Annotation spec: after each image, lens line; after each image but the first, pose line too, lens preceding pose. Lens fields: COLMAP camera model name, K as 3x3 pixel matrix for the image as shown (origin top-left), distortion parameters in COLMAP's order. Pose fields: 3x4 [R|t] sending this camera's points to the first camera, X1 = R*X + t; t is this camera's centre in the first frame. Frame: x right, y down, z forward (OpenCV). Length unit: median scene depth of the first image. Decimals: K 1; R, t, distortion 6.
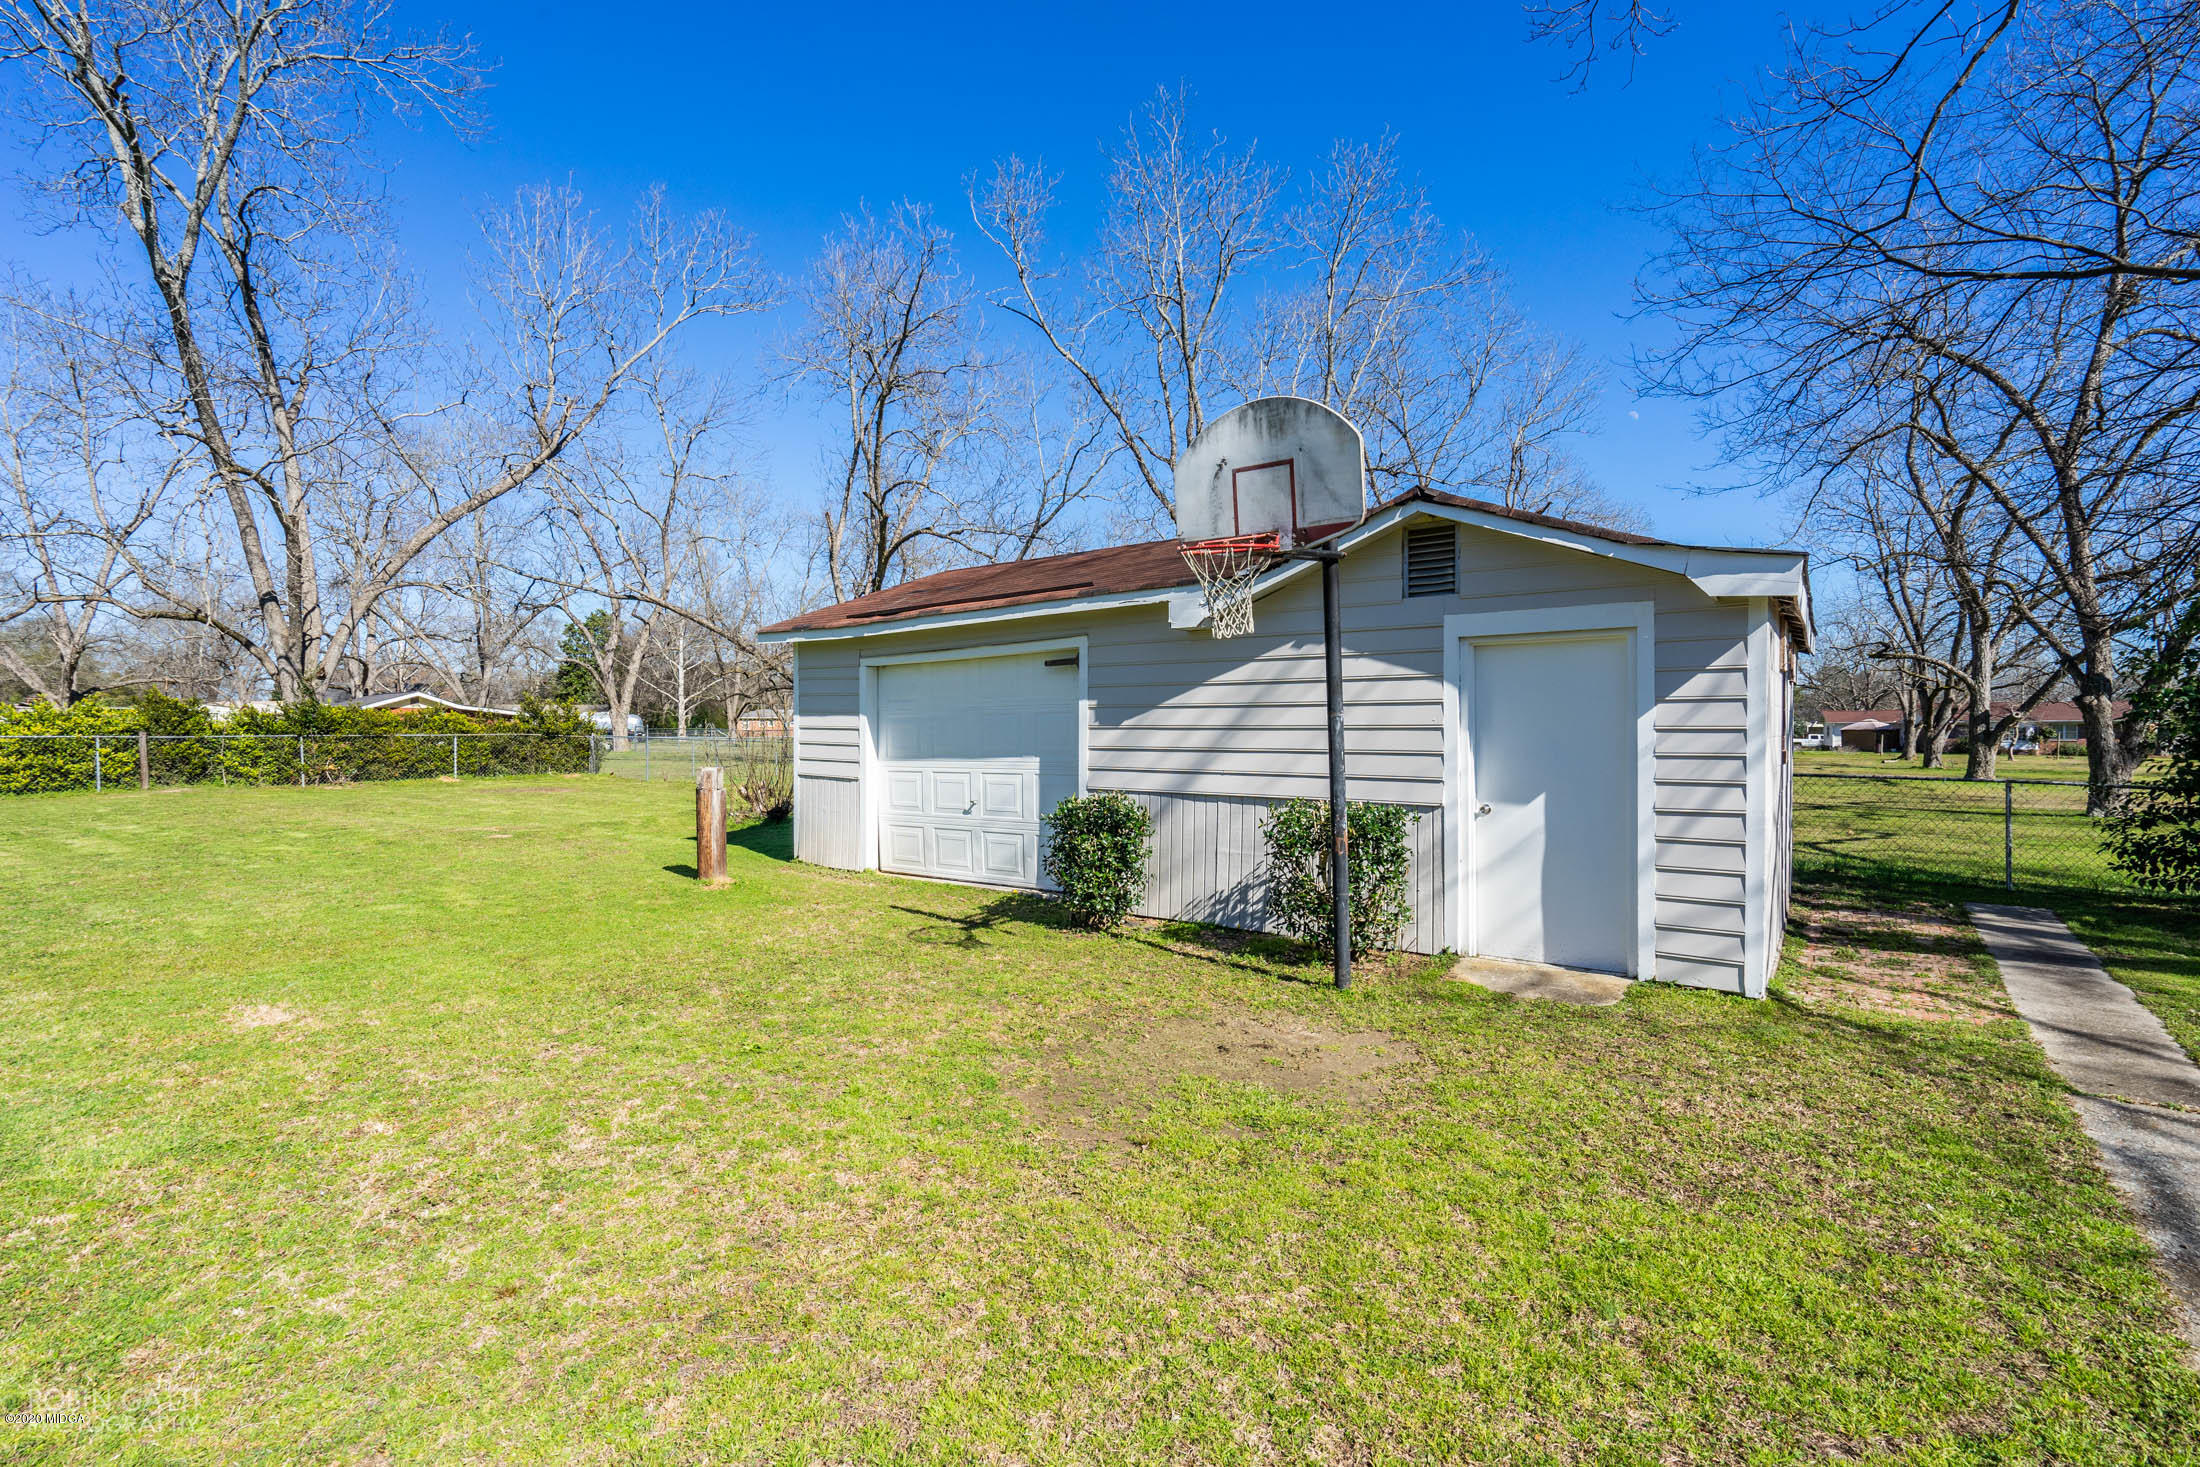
lens RADIAL K [[996.1, 0, 1088.3], [0, 996.1, 731.0], [0, 0, 1]] dist [-0.000591, 0.001630]
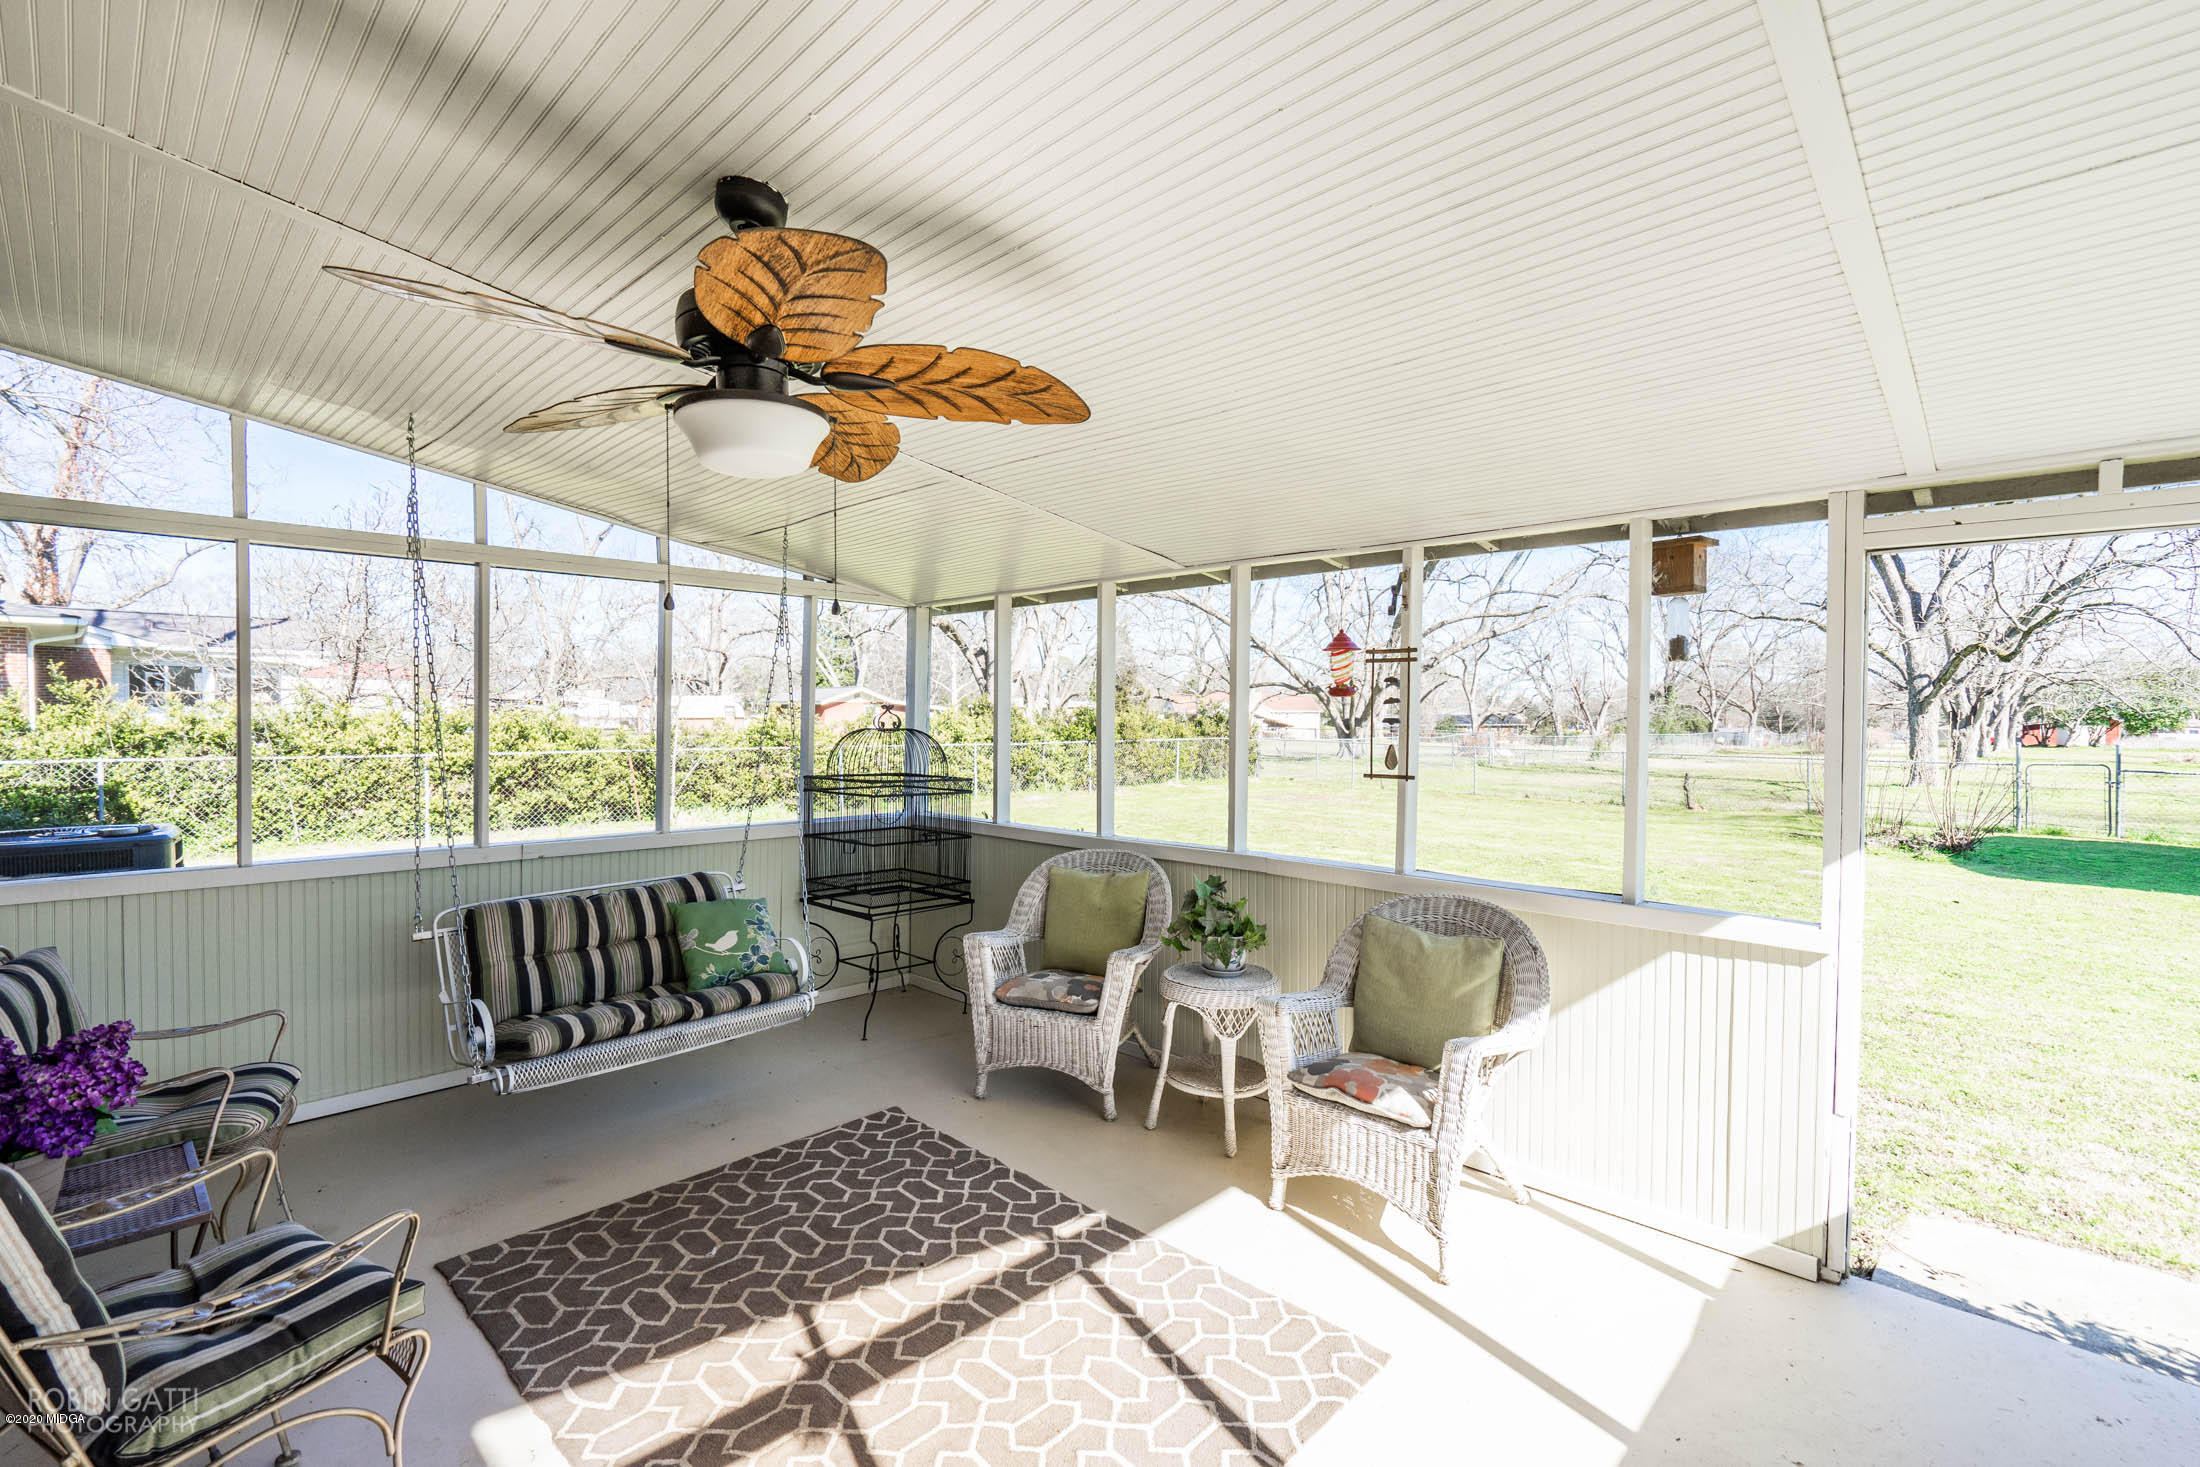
lens RADIAL K [[996.1, 0, 1090.3], [0, 996.1, 728.1], [0, 0, 1]] dist [-0.000591, 0.001630]
pose [[0.991403, 0.005825, -0.130716, -0.750576], [-0.004304, 0.999920, 0.011918, -0.024347], [0.130775, -0.011253, 0.991348, 0.000178]]
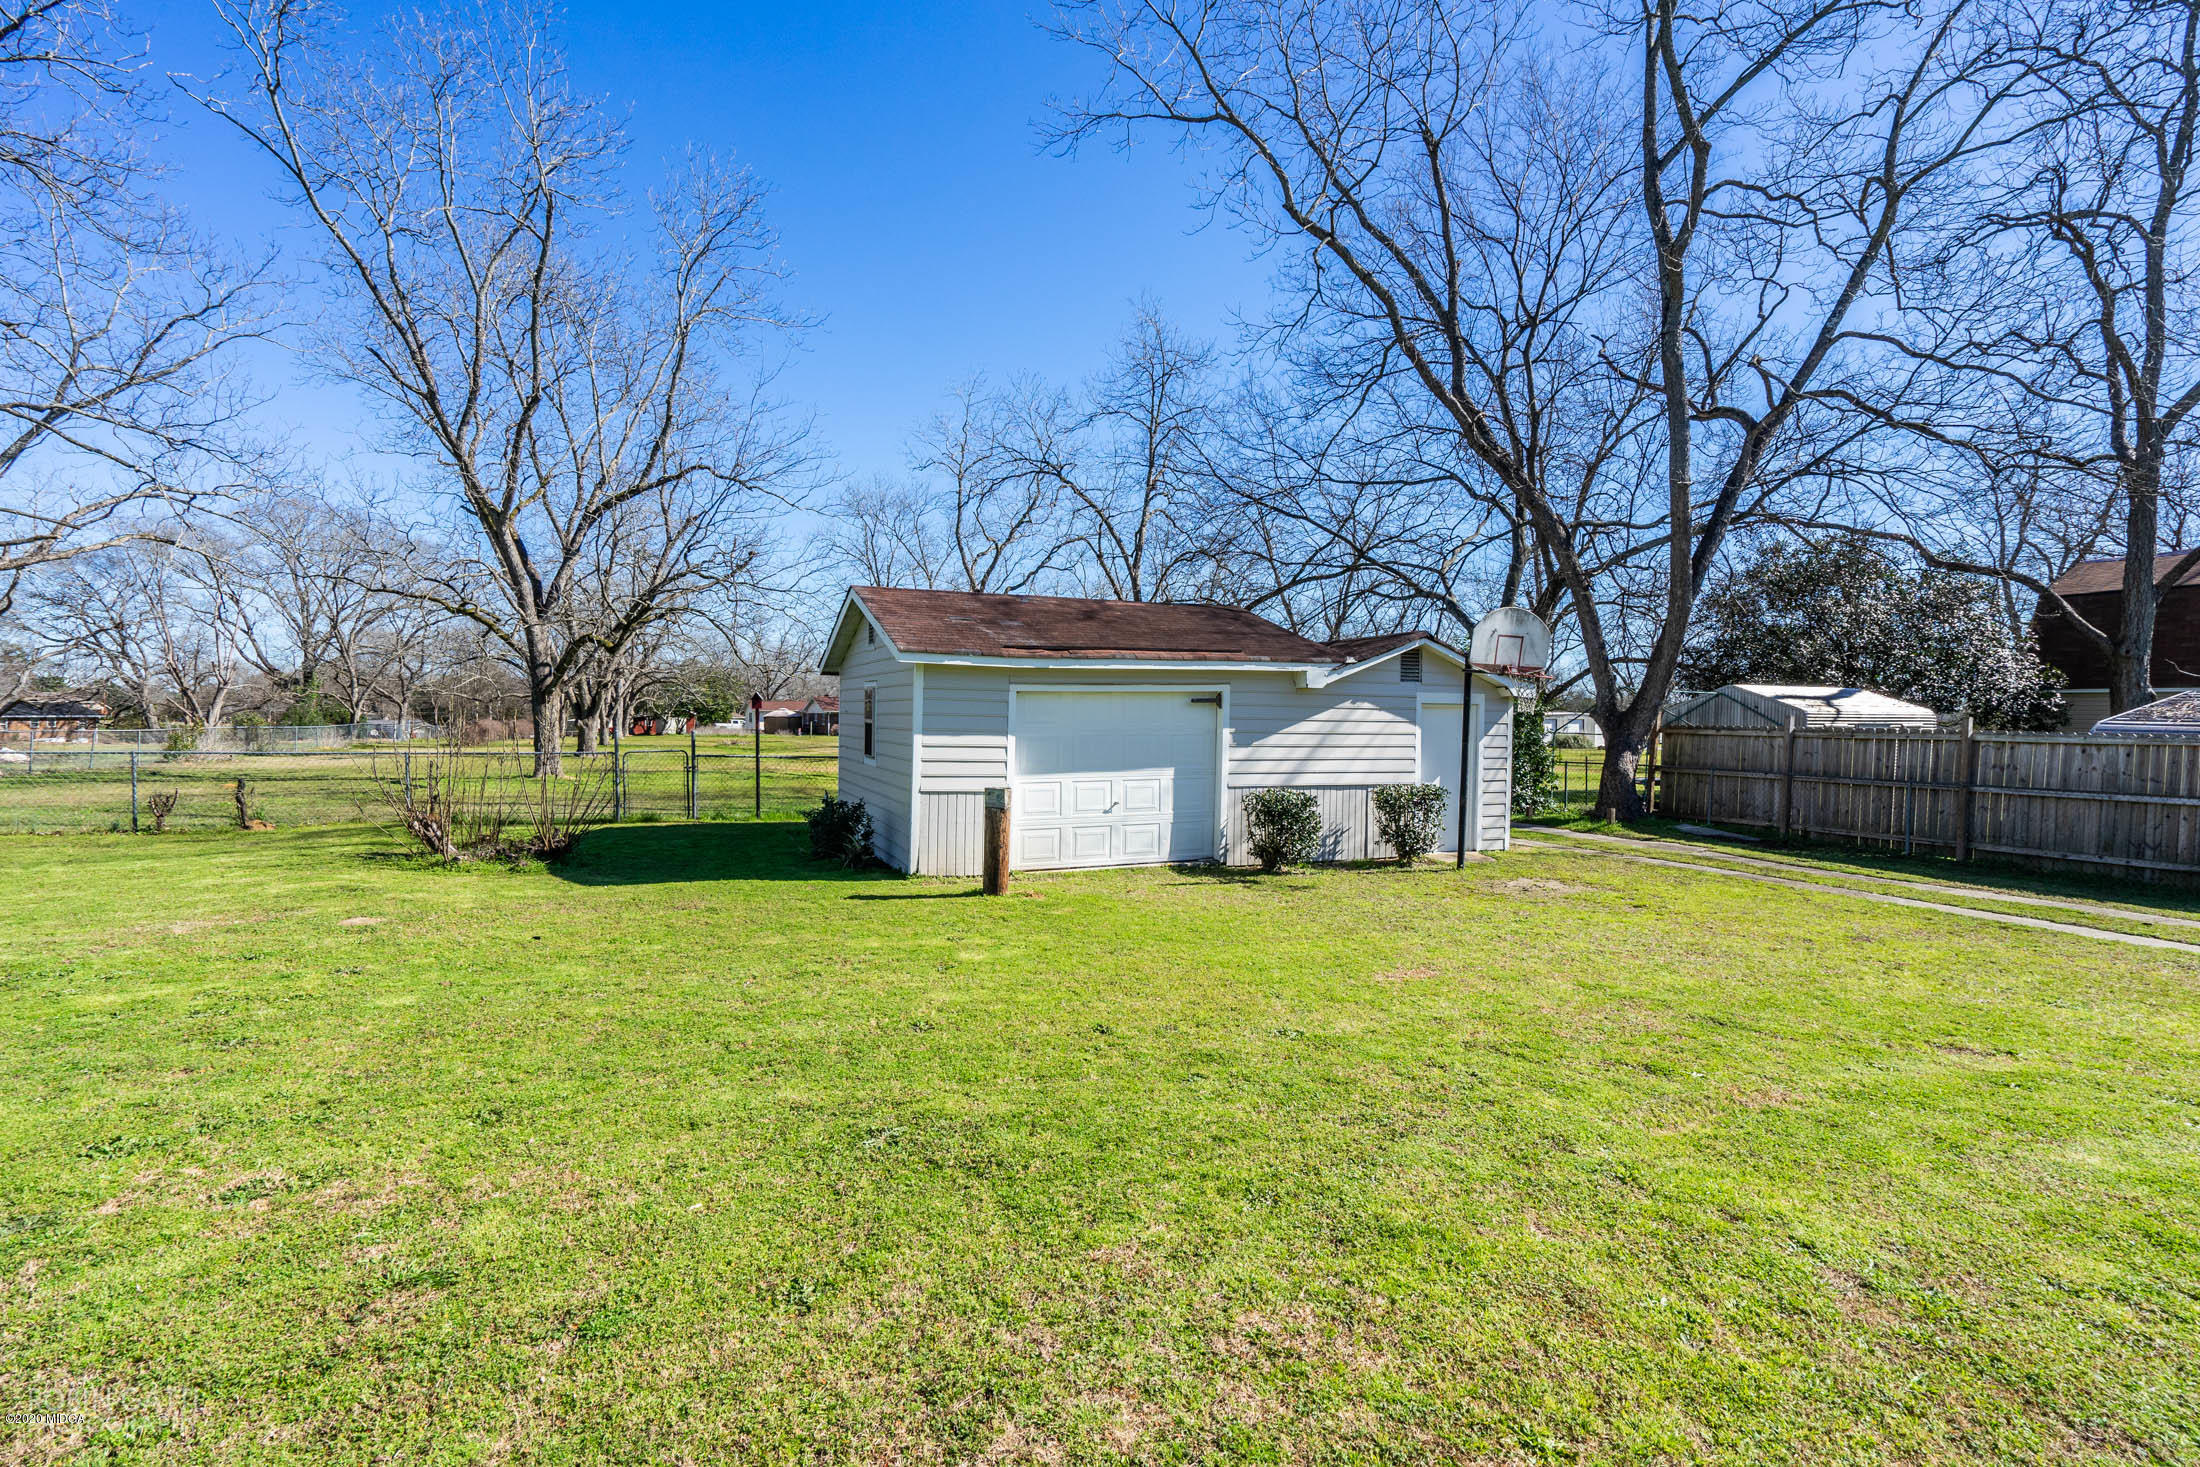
lens RADIAL K [[996.1, 0, 1097.8], [0, 996.1, 750.0], [0, 0, 1]] dist [-0.000591, 0.001630]
pose [[0.493156, -0.022473, 0.869651, -0.602274], [-0.010210, 0.999448, 0.031617, -0.018573], [-0.869881, -0.024472, 0.492654, 0.187679]]
